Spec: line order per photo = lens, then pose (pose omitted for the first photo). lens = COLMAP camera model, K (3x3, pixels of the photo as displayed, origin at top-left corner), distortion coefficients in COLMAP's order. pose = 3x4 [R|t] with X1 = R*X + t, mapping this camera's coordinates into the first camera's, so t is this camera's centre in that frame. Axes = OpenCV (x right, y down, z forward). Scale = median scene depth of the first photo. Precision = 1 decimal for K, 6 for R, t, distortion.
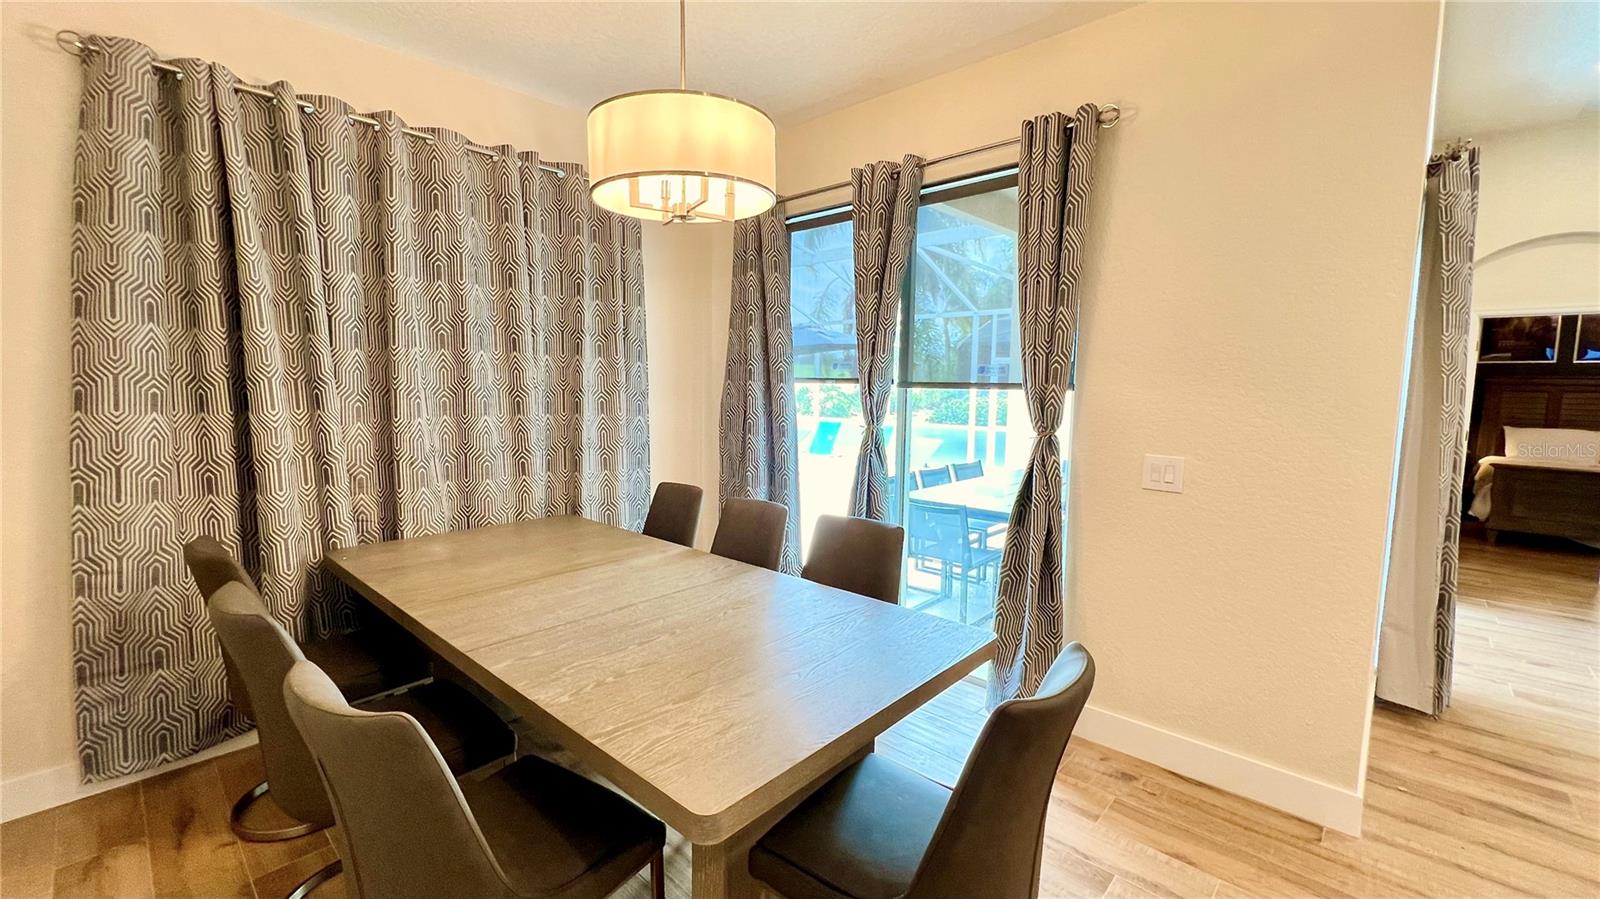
lens RADIAL K [[653.8, 0, 793.8], [0, 653.8, 443.9], [0, 0, 1]] dist [-0.001121, 0.000102]
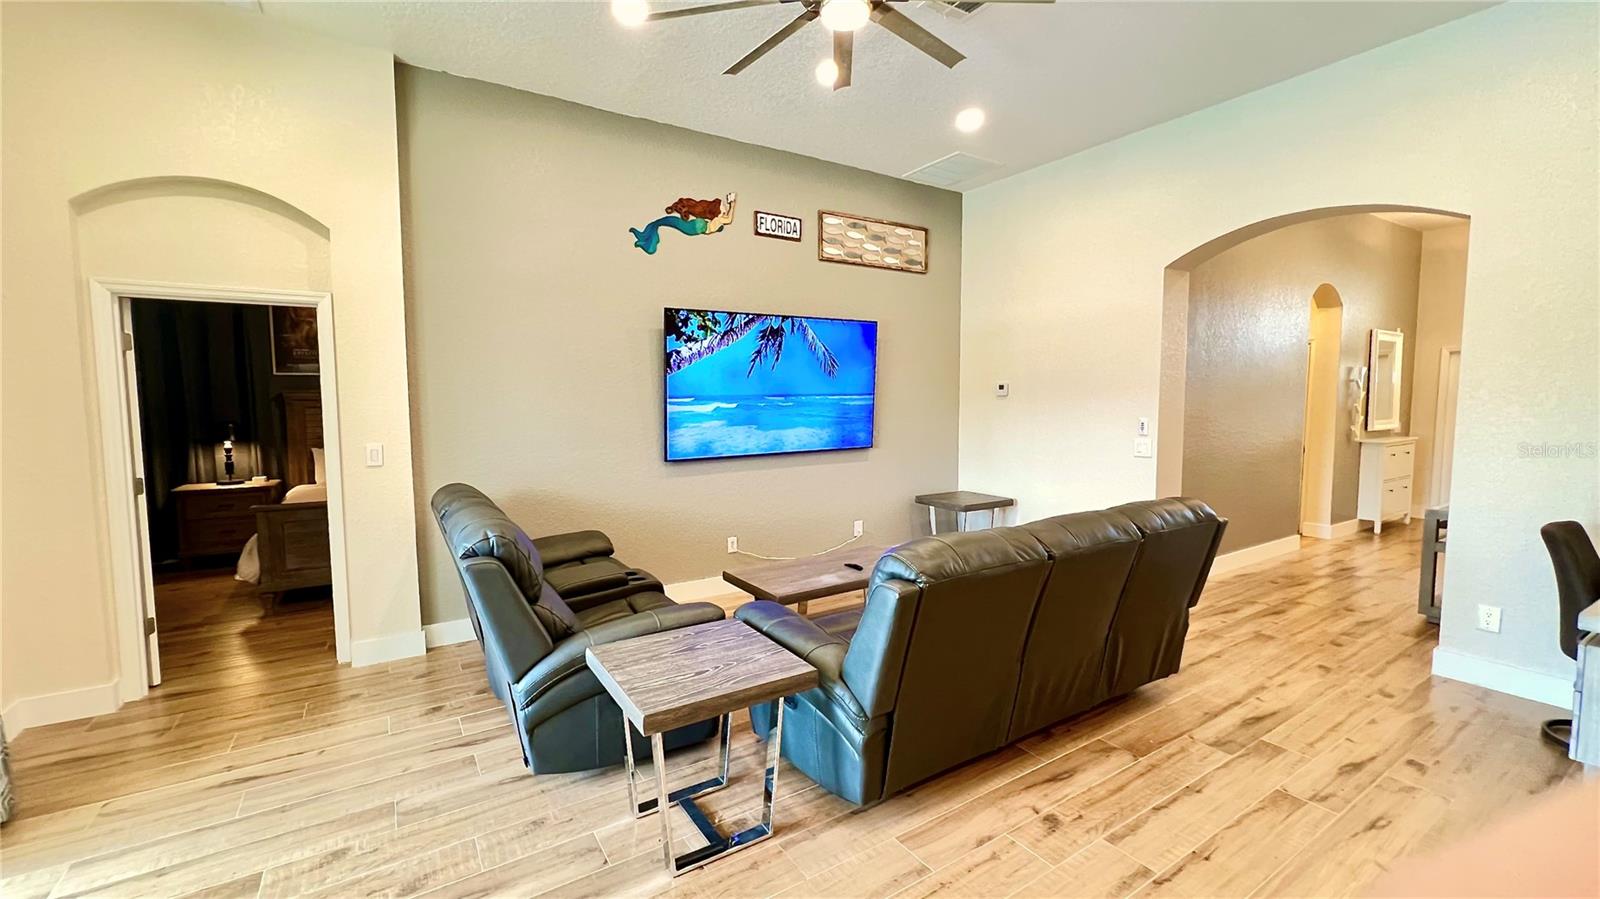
lens RADIAL K [[653.8, 0, 793.8], [0, 653.8, 443.9], [0, 0, 1]] dist [-0.001121, 0.000102]
pose [[0.254663, -0.085803, 0.963216, 1.460473], [0.105942, 0.992536, 0.060405, -0.060631], [-0.961209, 0.086662, 0.261853, 0.574033]]
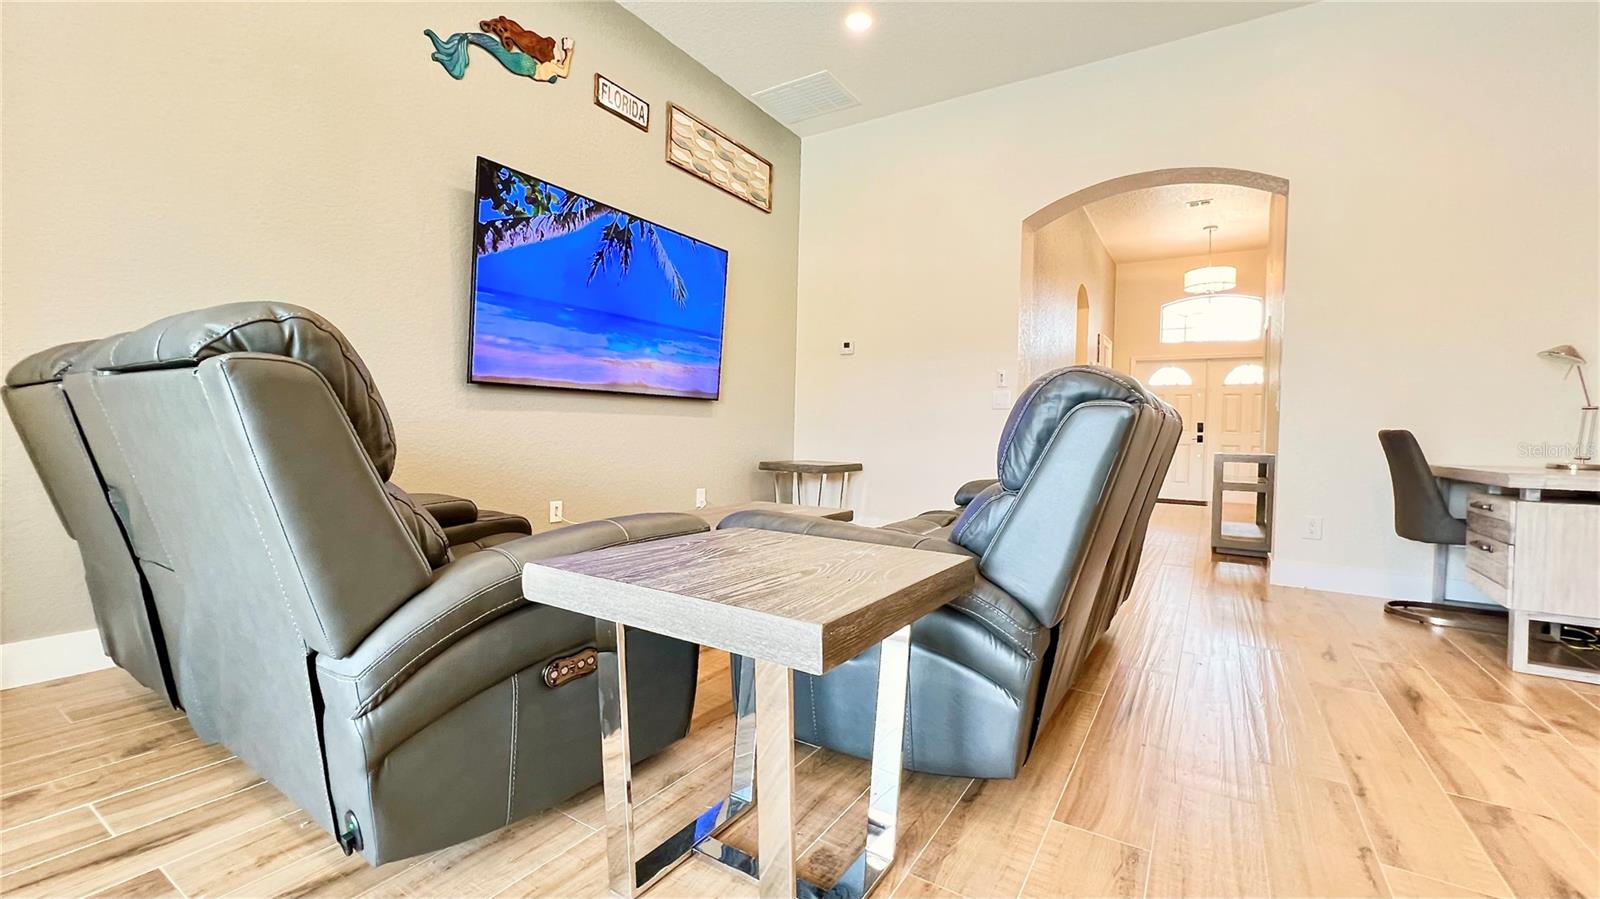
lens RADIAL K [[653.8, 0, 793.8], [0, 653.8, 443.9], [0, 0, 1]] dist [-0.001121, 0.000102]
pose [[-0.169944, -0.036761, 0.984768, 1.842697], [0.074060, 0.996001, 0.049962, 0.199618], [-0.982667, 0.081423, -0.166542, 1.086557]]
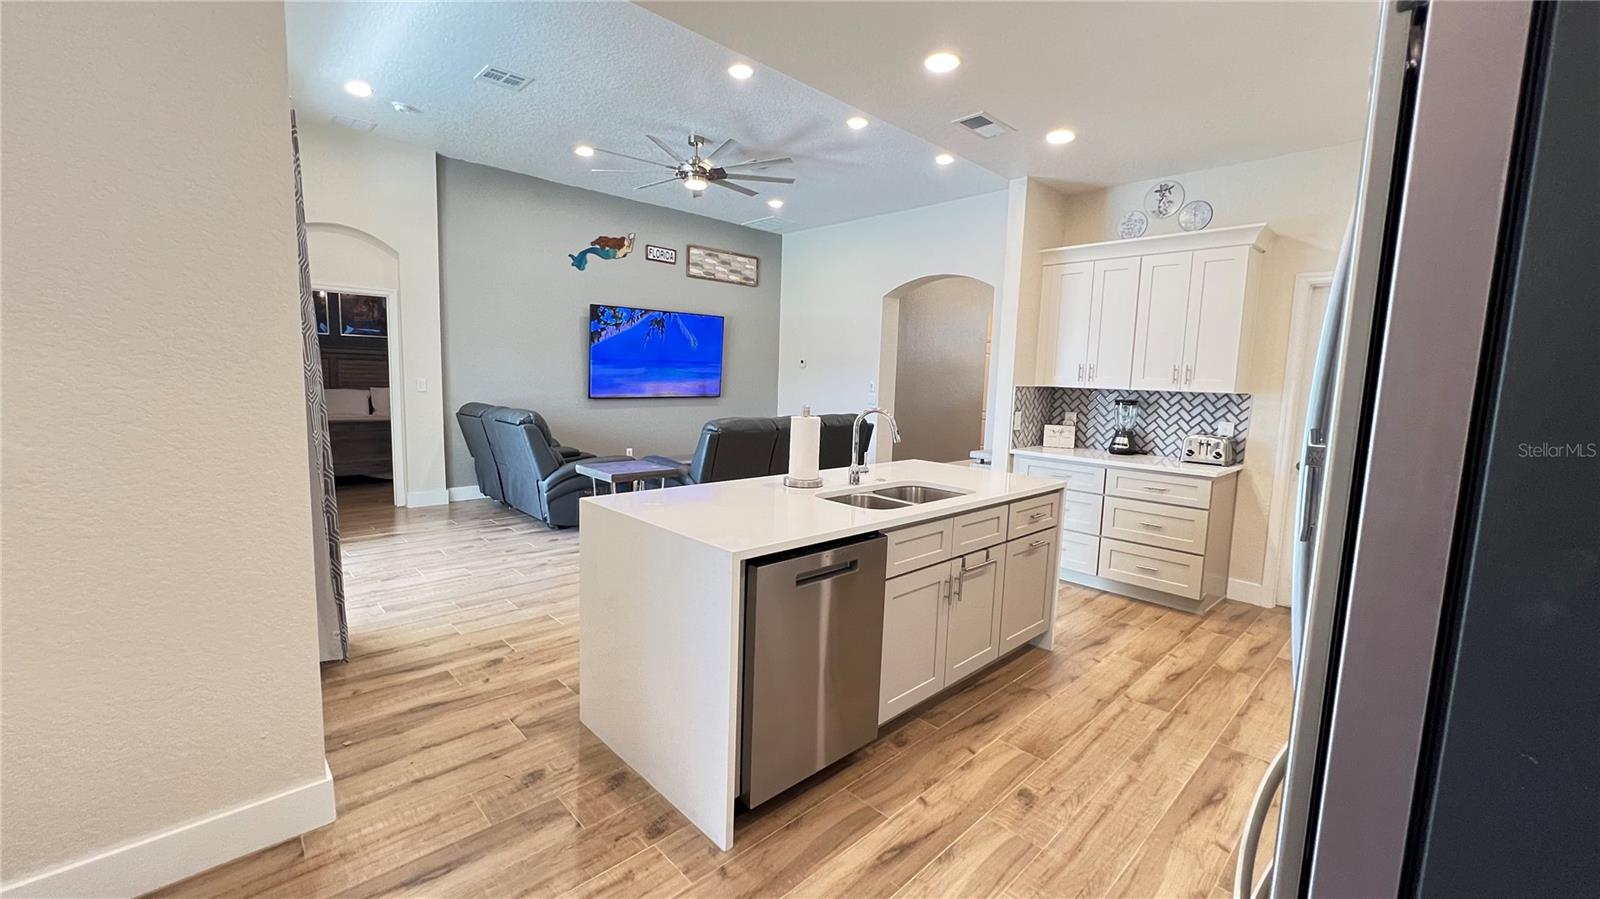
lens RADIAL K [[641.4, 0, 794.7], [0, 641.4, 442.1], [0, 0, 1]] dist [-0.001542, 0.000160]
pose [[0.063402, -0.117724, 0.991020, 0.050285], [0.072703, 0.990925, 0.113061, 0.005550], [-0.995336, 0.064882, 0.071386, 0.217953]]
